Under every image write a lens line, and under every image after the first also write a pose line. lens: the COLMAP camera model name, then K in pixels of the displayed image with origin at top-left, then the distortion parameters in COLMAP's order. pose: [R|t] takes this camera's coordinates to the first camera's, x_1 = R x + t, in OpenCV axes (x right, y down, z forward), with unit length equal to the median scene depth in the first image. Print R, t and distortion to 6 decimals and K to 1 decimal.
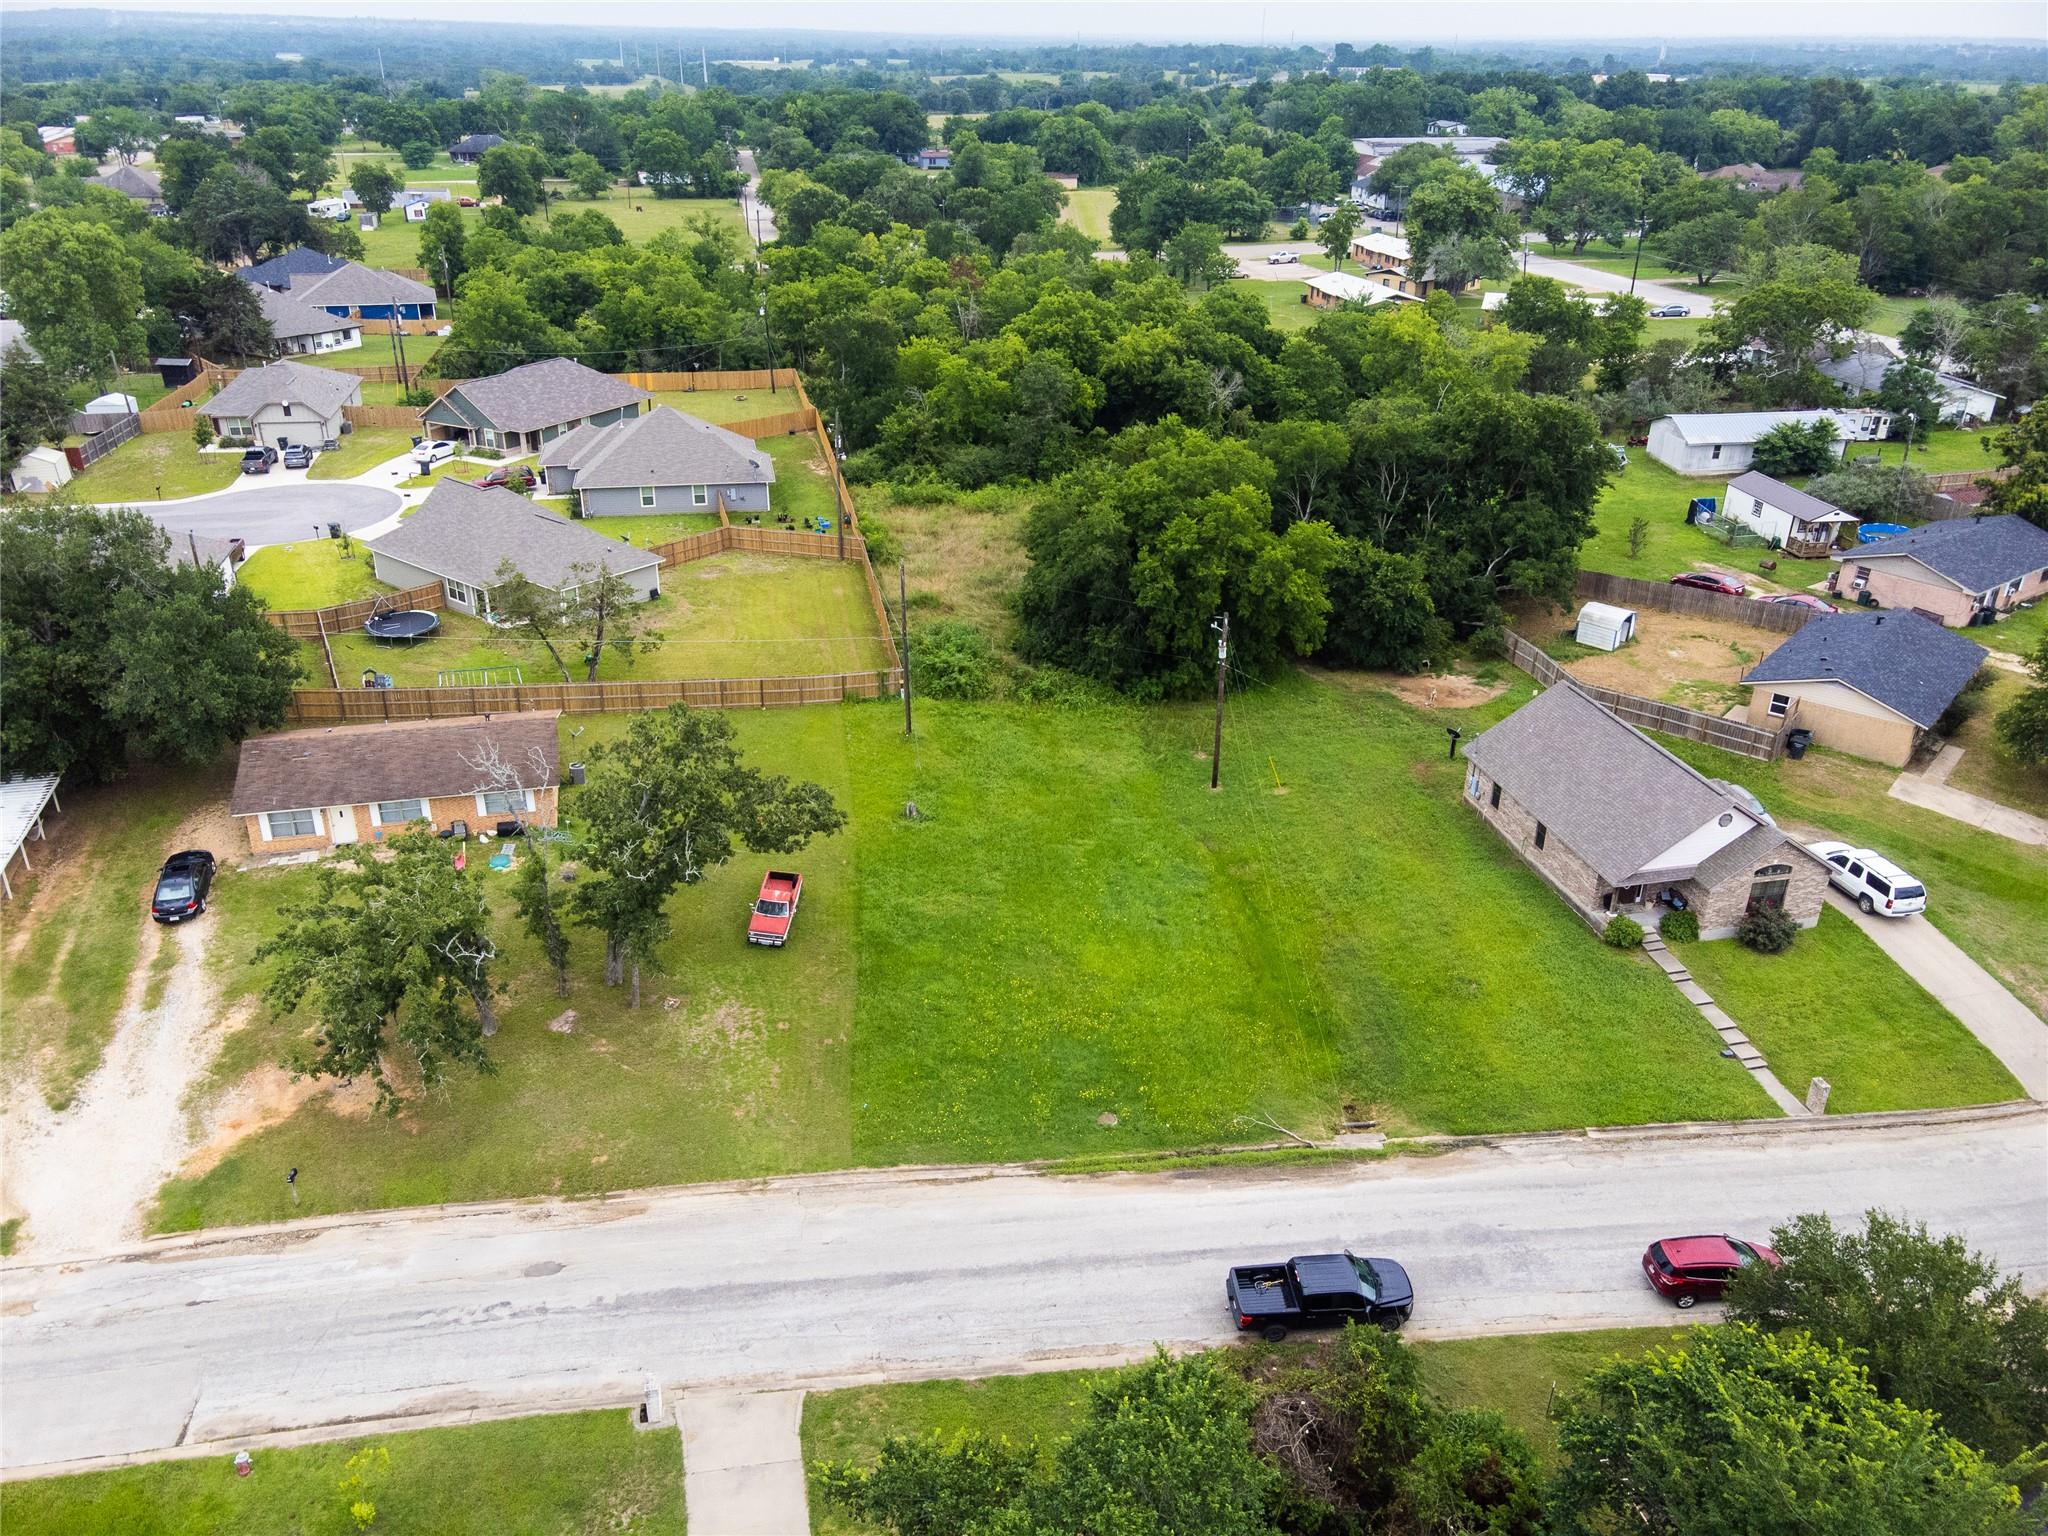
lens RADIAL K [[1548.4, 0, 1019.8], [0, 1548.4, 766.7], [0, 0, 1]] dist [0.001411, 0.075004]
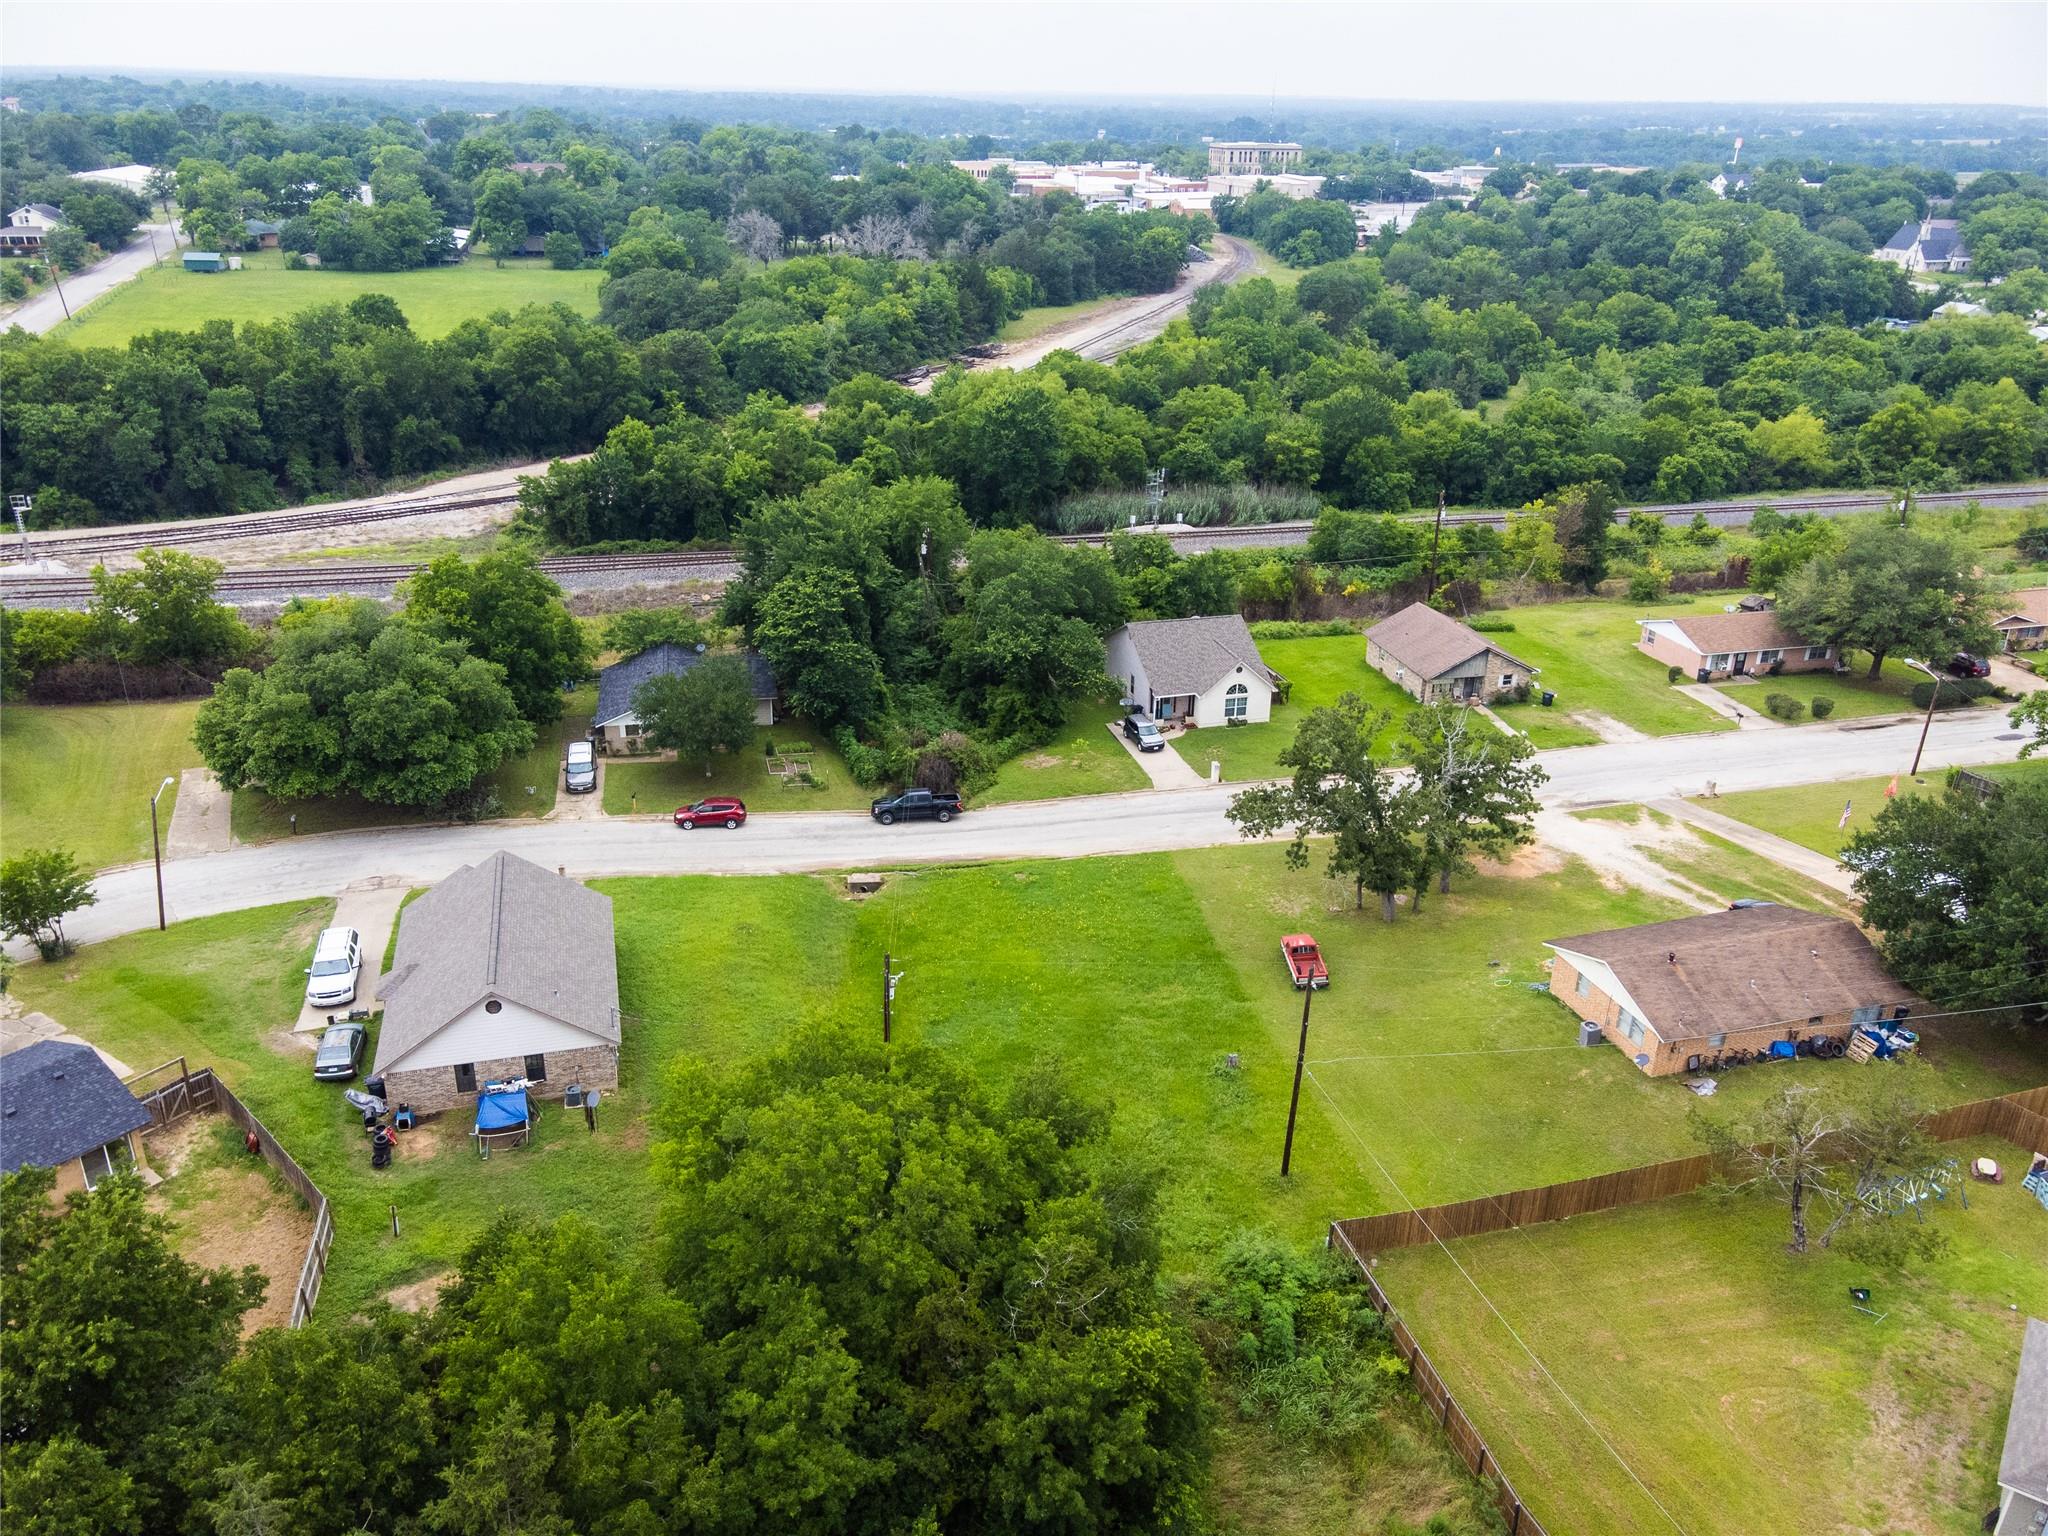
lens RADIAL K [[1548.4, 0, 1019.8], [0, 1548.4, 766.7], [0, 0, 1]] dist [0.001411, 0.075004]
pose [[-0.998503, -0.006594, -0.054302, 0.126239], [-0.045305, 0.655990, 0.753409, -0.905636], [0.030654, 0.754741, -0.655306, 1.694310]]
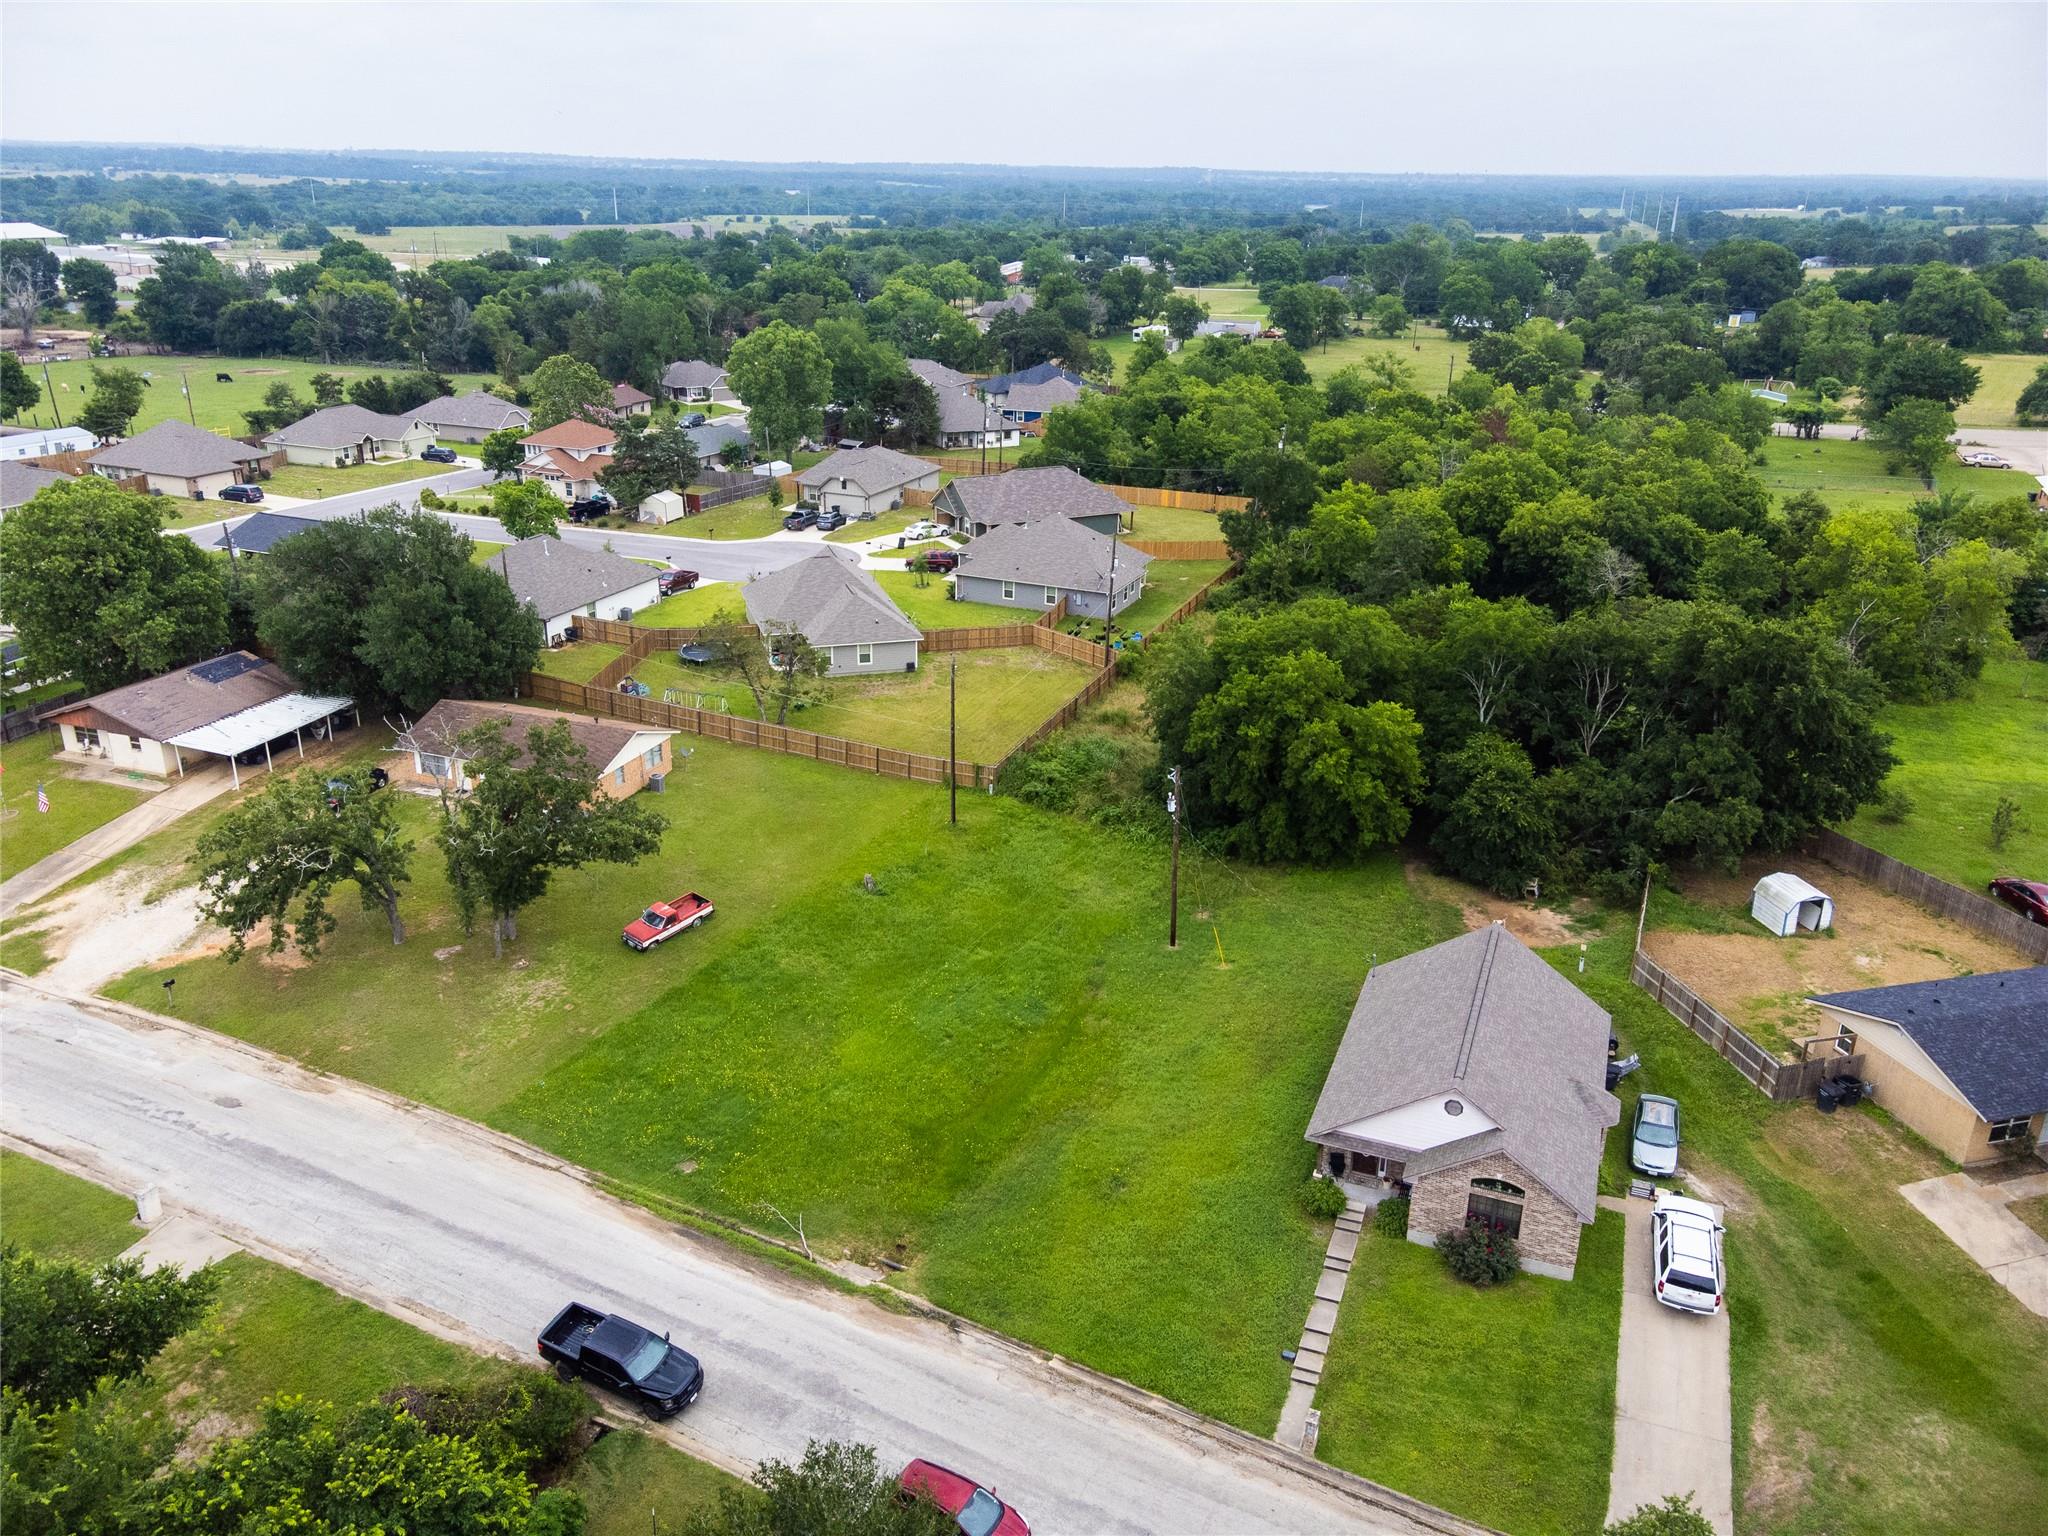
lens RADIAL K [[1547.7, 0, 1018.2], [0, 1547.7, 767.1], [0, 0, 1]] dist [0.009708, 0.063158]
pose [[0.823724, 0.207511, -0.527653, 0.653608], [-0.249508, 0.968334, -0.008693, -0.076084], [0.509141, 0.138814, 0.849415, 0.143049]]
